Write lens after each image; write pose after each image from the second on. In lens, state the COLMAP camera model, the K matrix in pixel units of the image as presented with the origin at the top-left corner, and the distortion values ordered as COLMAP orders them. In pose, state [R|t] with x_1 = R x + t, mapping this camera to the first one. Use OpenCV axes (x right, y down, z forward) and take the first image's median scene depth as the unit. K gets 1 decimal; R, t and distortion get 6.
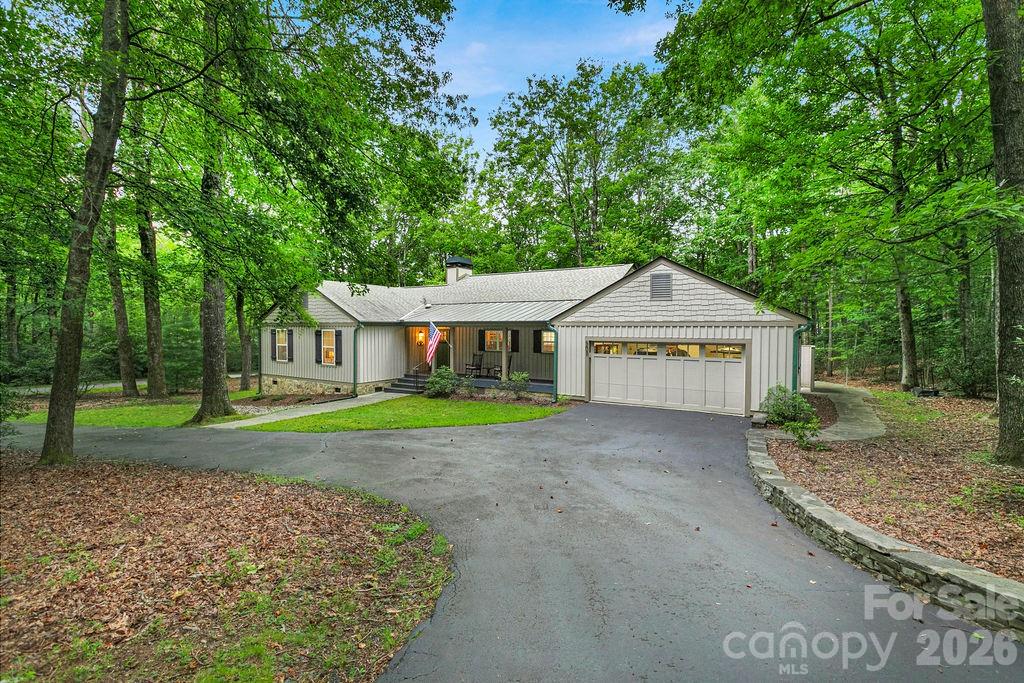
lens RADIAL K [[539.6, 0, 512.6], [0, 539.6, 340.1], [0, 0, 1]] dist [0.009529, -0.003164]
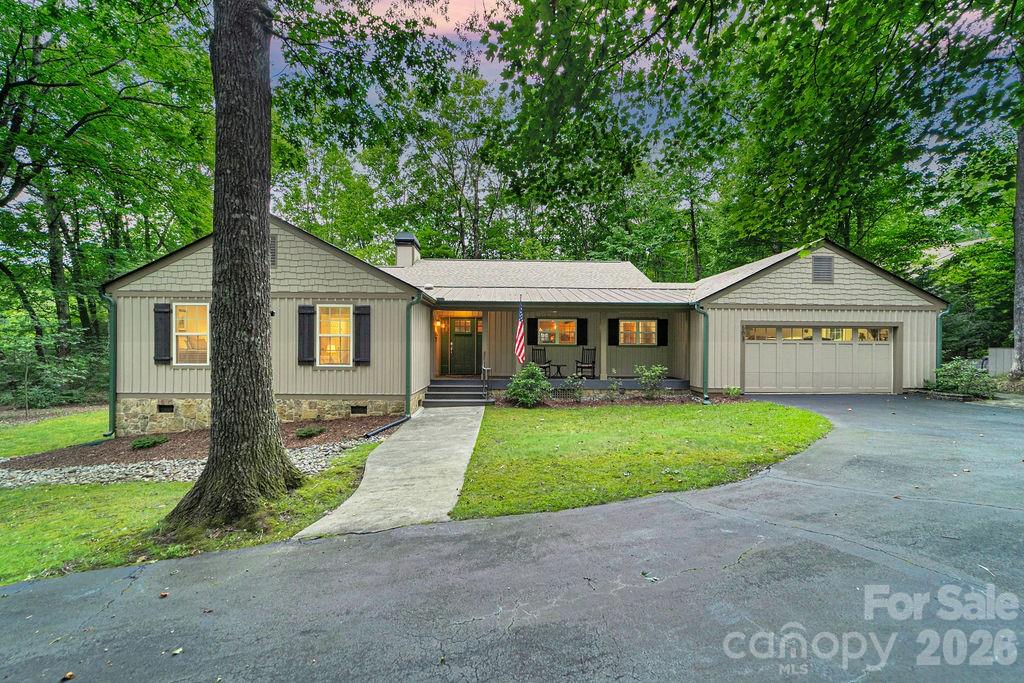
lens RADIAL K [[420.8, 0, 511.9], [0, 420.8, 343.9], [0, 0, 1]] dist [-0.003021, -0.000083]
pose [[0.791995, 0.002387, 0.610523, -0.631671], [0.011883, 0.999743, -0.019323, 0.044246], [-0.610412, 0.022559, 0.791763, 0.728606]]
